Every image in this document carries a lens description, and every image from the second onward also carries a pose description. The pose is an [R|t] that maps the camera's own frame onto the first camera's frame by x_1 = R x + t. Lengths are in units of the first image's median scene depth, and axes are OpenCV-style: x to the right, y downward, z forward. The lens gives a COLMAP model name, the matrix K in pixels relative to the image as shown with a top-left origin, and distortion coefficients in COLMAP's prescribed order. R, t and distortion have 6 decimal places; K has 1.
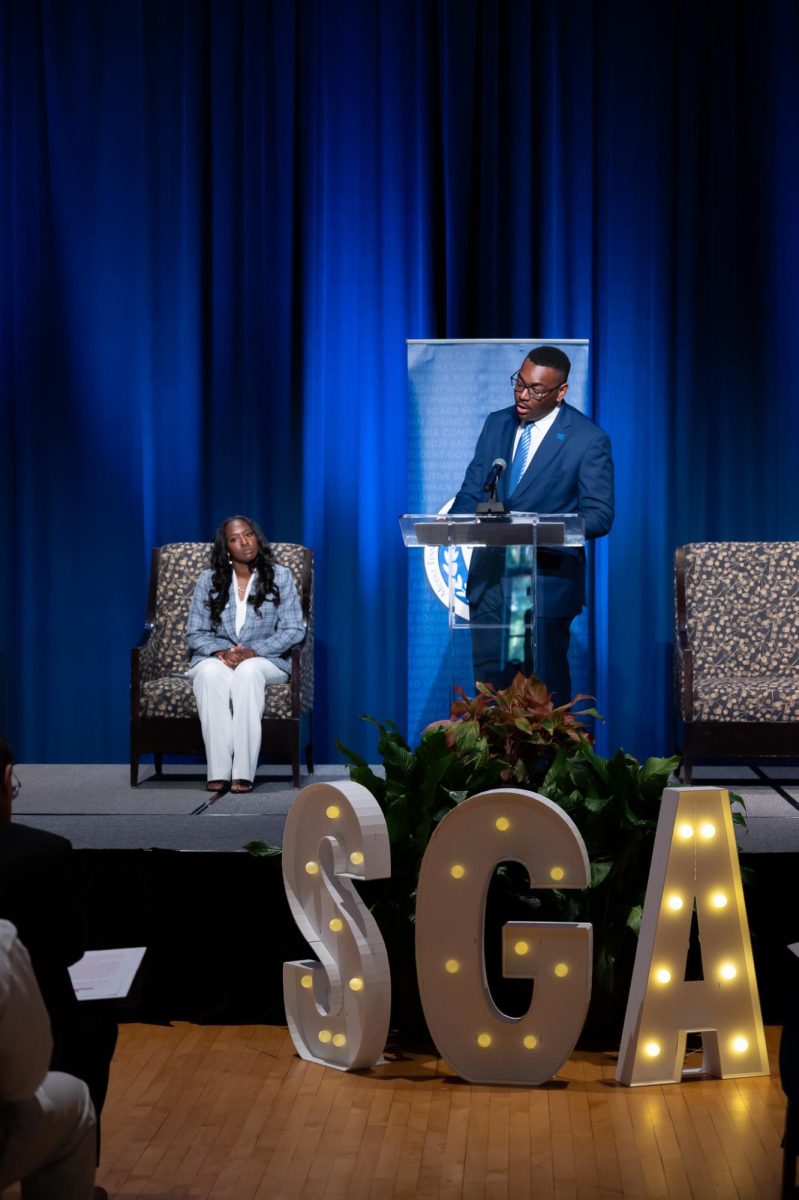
lens RADIAL K [[2448.6, 0, 399.5], [0, 2448.6, 600.0], [0, 0, 1]] dist [0.023958, -0.078120]
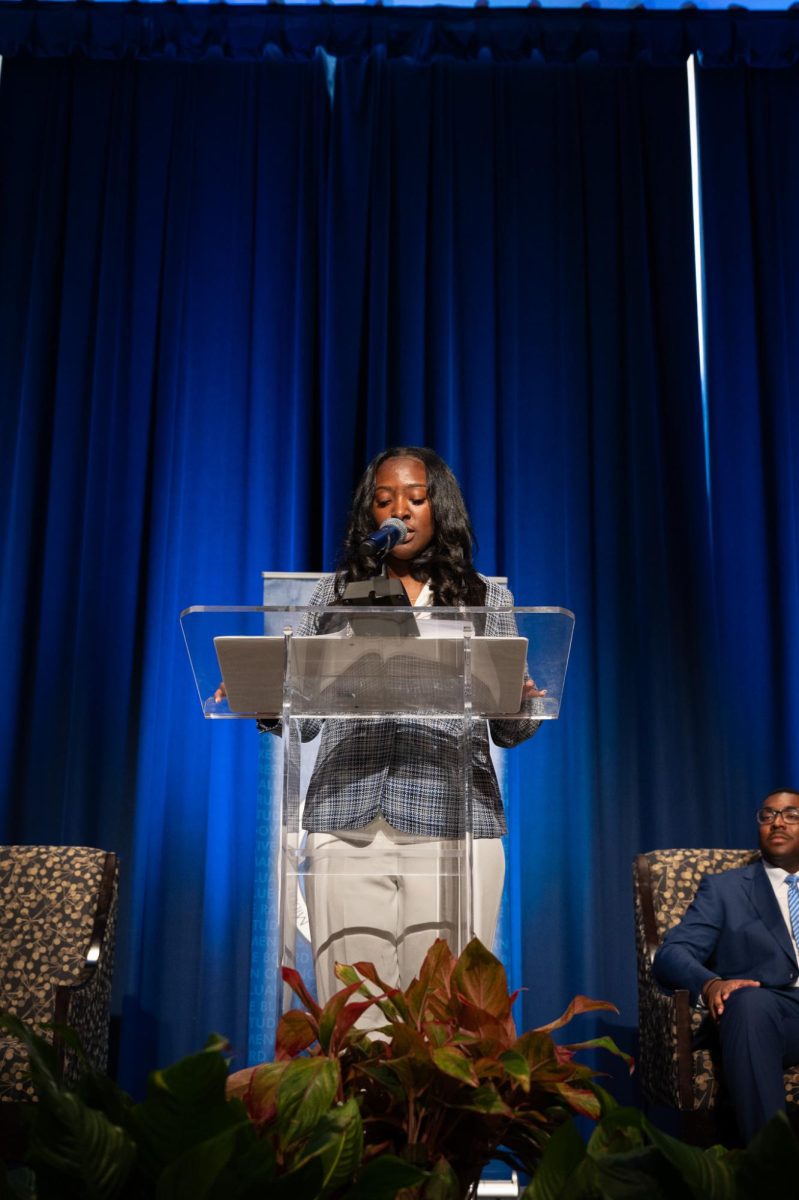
lens RADIAL K [[1543.8, 0, 399.5], [0, 1543.8, 600.0], [0, 0, 1]] dist [-0.004780, -0.024419]
pose [[0.998410, 0.024451, 0.050797, 0.022192], [-0.008369, 0.955349, -0.295361, 0.042290], [-0.055751, 0.294466, 0.954034, 0.593556]]
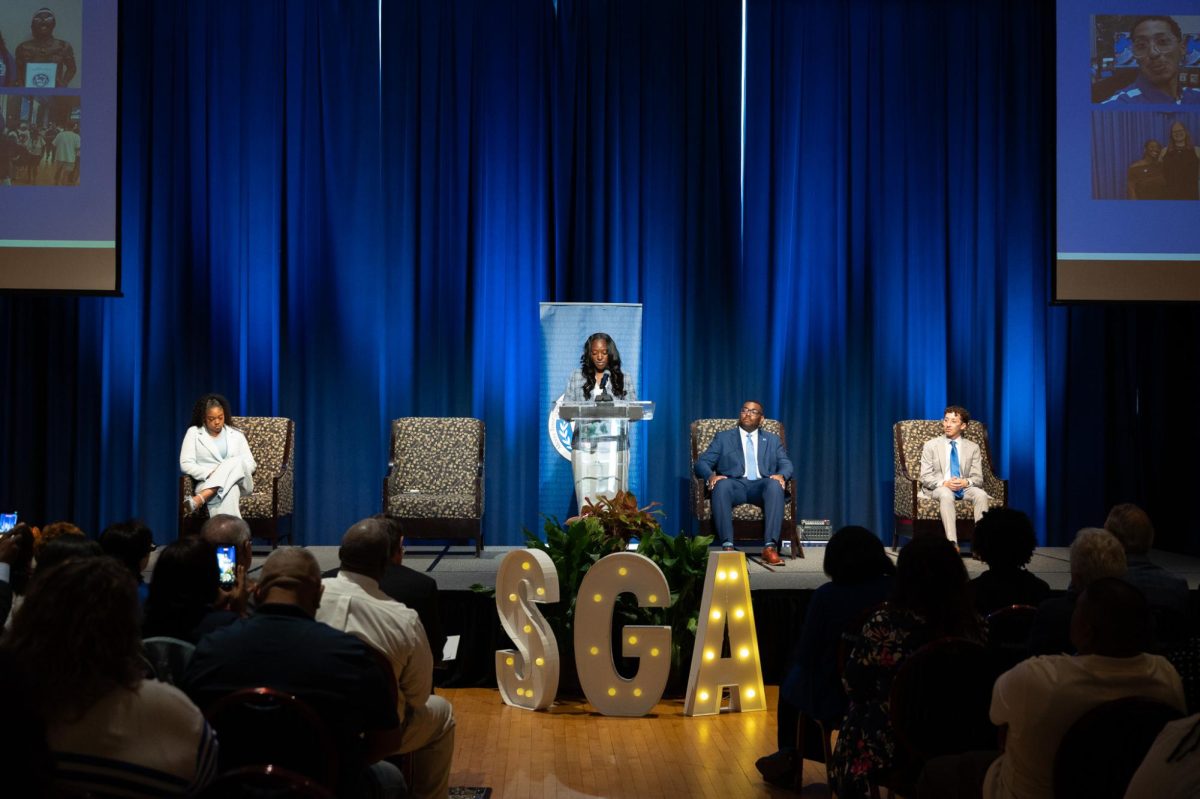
lens RADIAL K [[1499.5, 0, 600.0], [0, 1499.5, 399.5], [0, 0, 1]] dist [0.027886, 0.010228]
pose [[0.996053, 0.008011, 0.088397, -0.051696], [-0.004612, 0.999245, -0.038586, 0.004844], [-0.088639, 0.038026, 0.995338, -0.077029]]
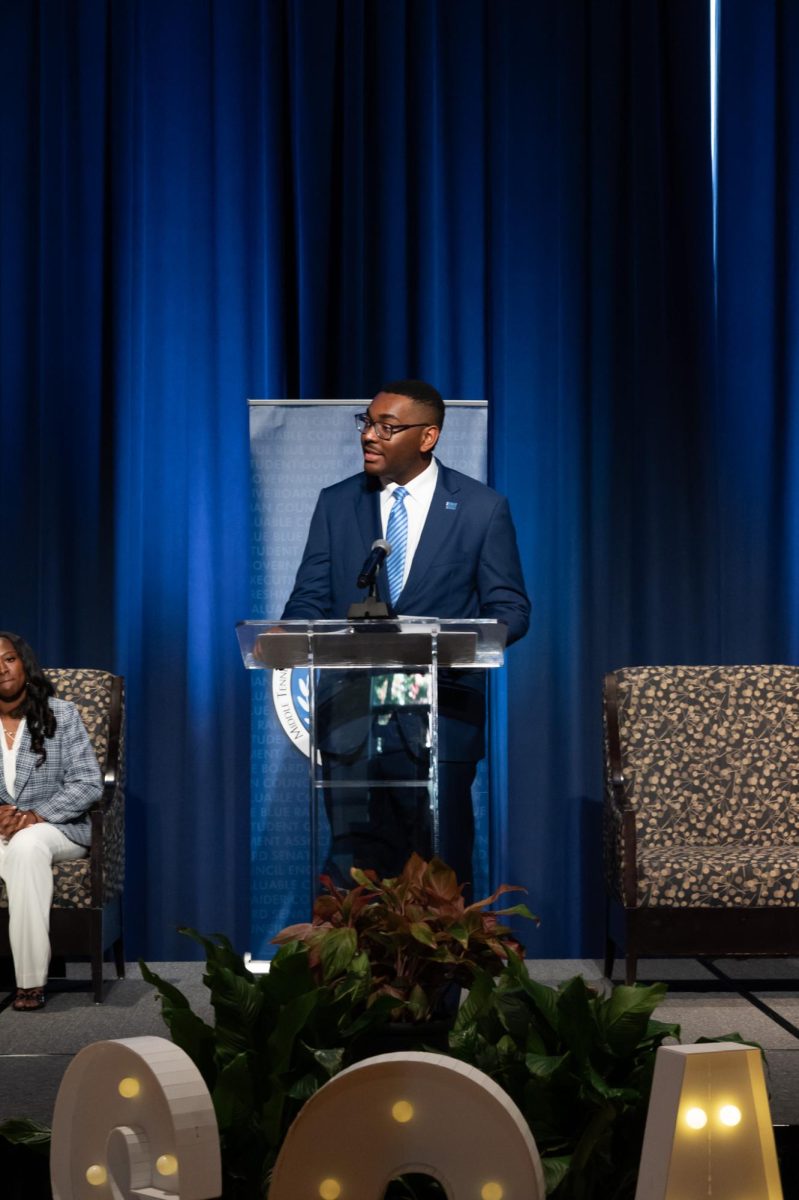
lens RADIAL K [[2448.6, 0, 399.5], [0, 2448.6, 600.0], [0, 0, 1]] dist [0.023958, -0.078120]
pose [[0.997989, -0.001085, 0.063379, 0.001599], [0.004665, 0.998400, -0.056355, -0.001689], [-0.063217, 0.056538, 0.996397, 0.263178]]
